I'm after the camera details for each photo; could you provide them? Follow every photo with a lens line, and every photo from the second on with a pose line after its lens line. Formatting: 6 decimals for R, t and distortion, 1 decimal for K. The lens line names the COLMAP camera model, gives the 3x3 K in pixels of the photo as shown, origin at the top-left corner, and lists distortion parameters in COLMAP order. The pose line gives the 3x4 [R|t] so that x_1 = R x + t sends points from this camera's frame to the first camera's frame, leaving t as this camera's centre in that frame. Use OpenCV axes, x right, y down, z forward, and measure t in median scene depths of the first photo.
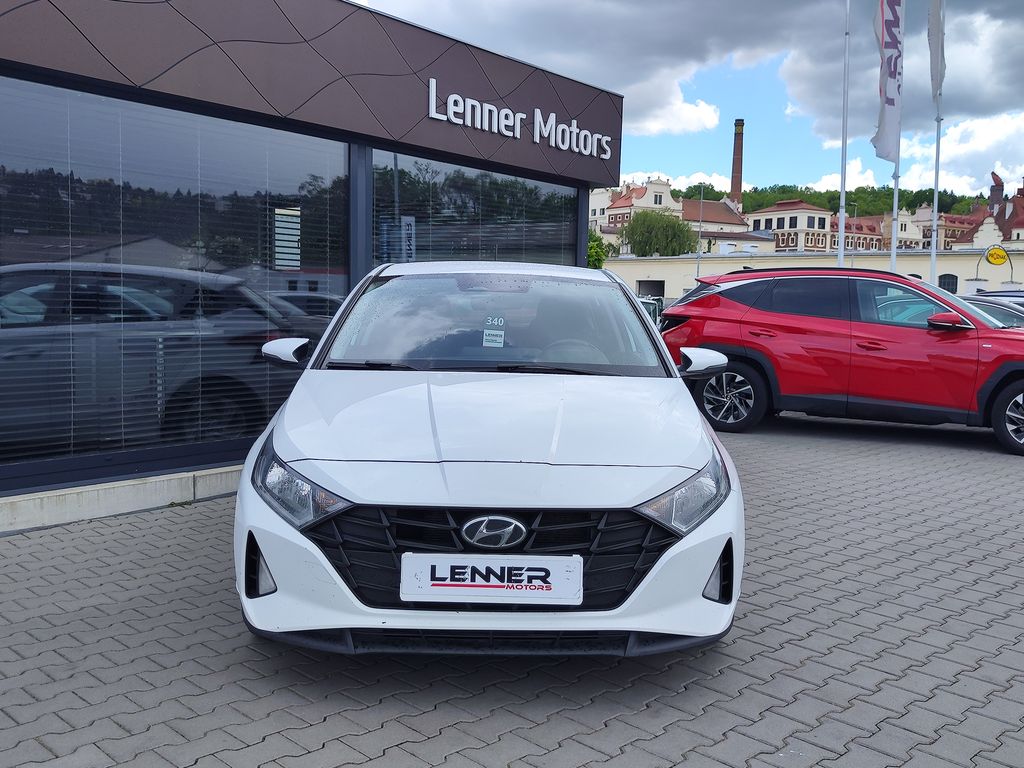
lens RADIAL K [[1016.6, 0, 527.0], [0, 1016.6, 382.1], [0, 0, 1]] dist [0.023943, -0.019149]
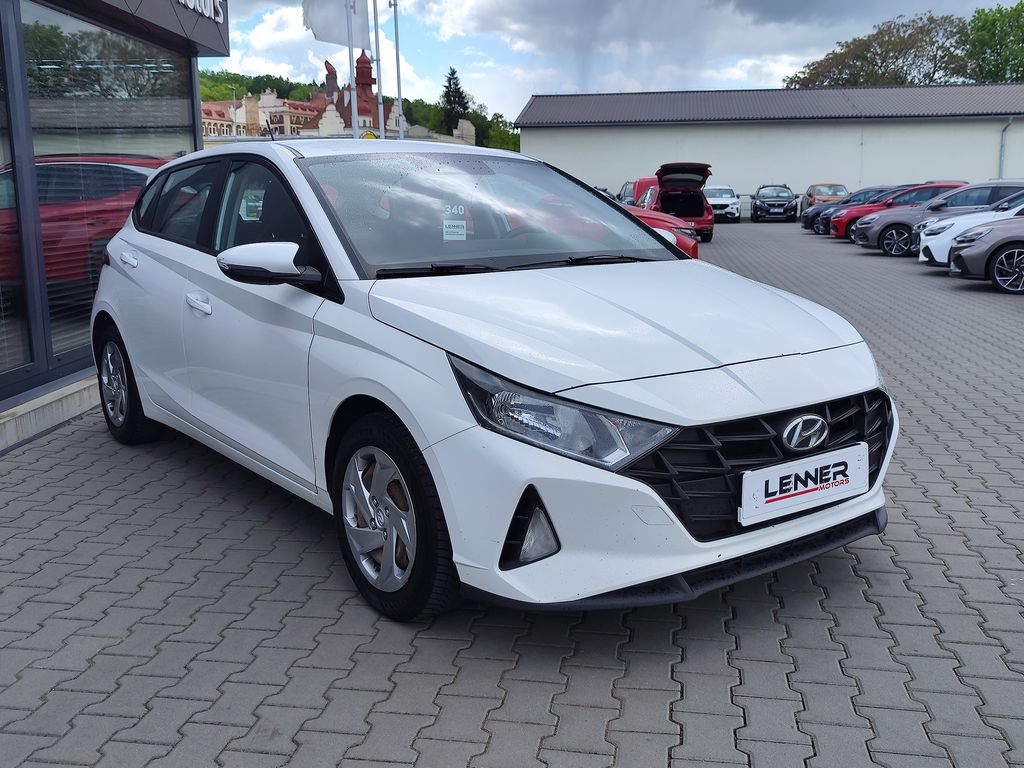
lens RADIAL K [[1016.6, 0, 527.0], [0, 1016.6, 382.1], [0, 0, 1]] dist [0.023943, -0.019149]
pose [[0.816831, -0.135746, 0.560678, -0.739933], [0.074622, 0.988617, 0.130641, -0.036867], [-0.572030, -0.064873, 0.817663, 0.389678]]
